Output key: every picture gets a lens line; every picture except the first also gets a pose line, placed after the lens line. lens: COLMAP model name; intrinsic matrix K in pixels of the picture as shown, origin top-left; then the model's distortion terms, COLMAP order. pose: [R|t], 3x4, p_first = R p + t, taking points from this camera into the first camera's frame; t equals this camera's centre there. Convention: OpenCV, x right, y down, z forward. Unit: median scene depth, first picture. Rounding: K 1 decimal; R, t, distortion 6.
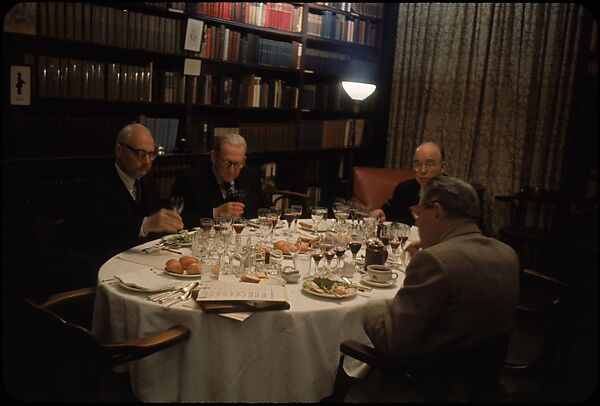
lens RADIAL K [[667.3, 0, 292.1], [0, 667.3, 204.5], [0, 0, 1]] dist [0.022685, -0.036248]
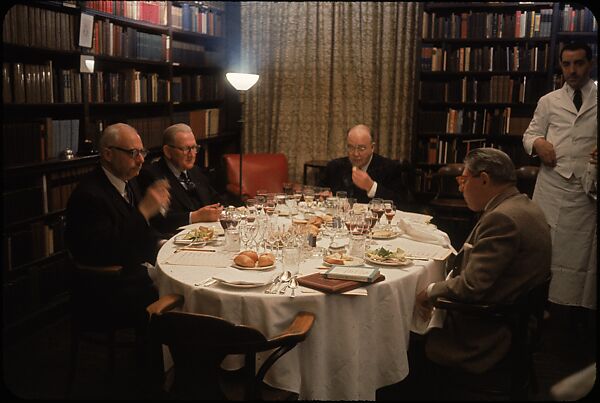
lens RADIAL K [[655.1, 0, 289.8], [0, 655.1, 214.4], [0, 0, 1]] dist [-0.002112, -0.033323]
pose [[0.918660, -0.122137, 0.375693, -0.221113], [0.108340, 0.992437, 0.057722, -0.013236], [-0.379902, -0.012324, 0.924945, 0.020159]]
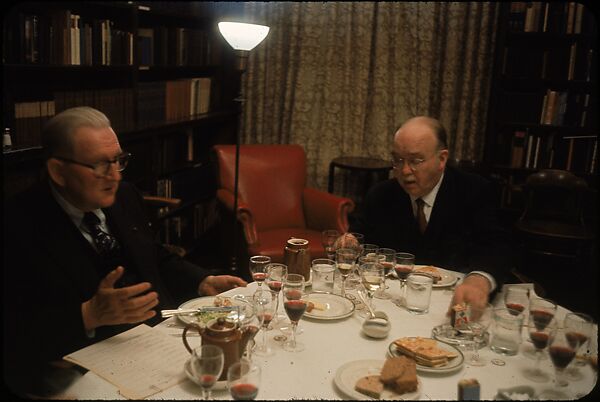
lens RADIAL K [[634.5, 0, 283.9], [0, 634.5, 203.0], [0, 0, 1]] dist [0.000705, -0.042431]
pose [[0.926376, -0.104947, 0.361680, -0.096784], [0.076380, 0.992785, 0.092437, -0.056287], [-0.368772, -0.058007, 0.927708, 0.362912]]
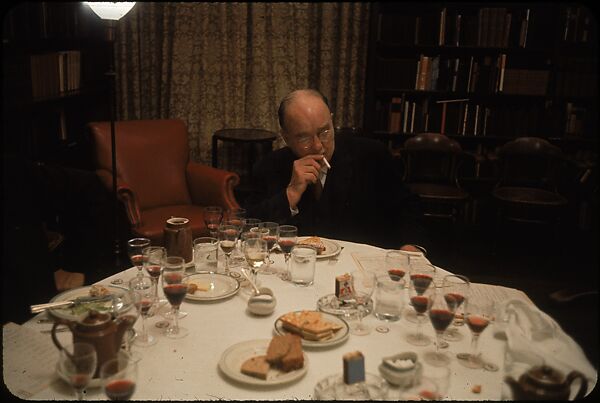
lens RADIAL K [[634.5, 0, 283.9], [0, 634.5, 203.5], [0, 0, 1]] dist [0.000705, -0.042431]
pose [[0.843721, -0.175433, 0.507305, -0.085577], [0.112035, 0.981824, 0.153197, -0.056369], [-0.524960, -0.072420, 0.848040, 0.371234]]
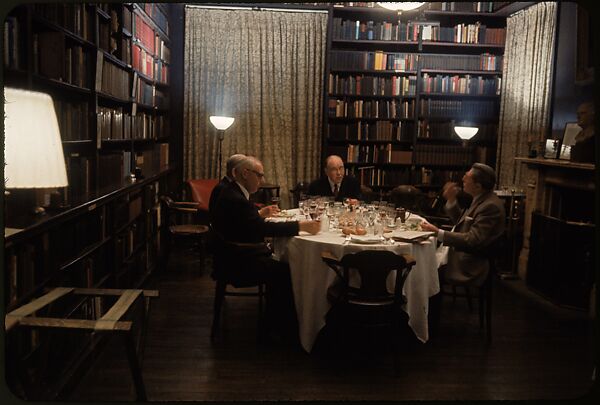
lens RADIAL K [[667.3, 0, 292.1], [0, 667.3, 204.0], [0, 0, 1]] dist [0.022685, -0.036248]
pose [[0.725369, -0.118315, 0.678116, -0.682272], [0.130748, 0.990866, 0.033024, -0.028440], [-0.675829, 0.064708, 0.734213, -0.088688]]
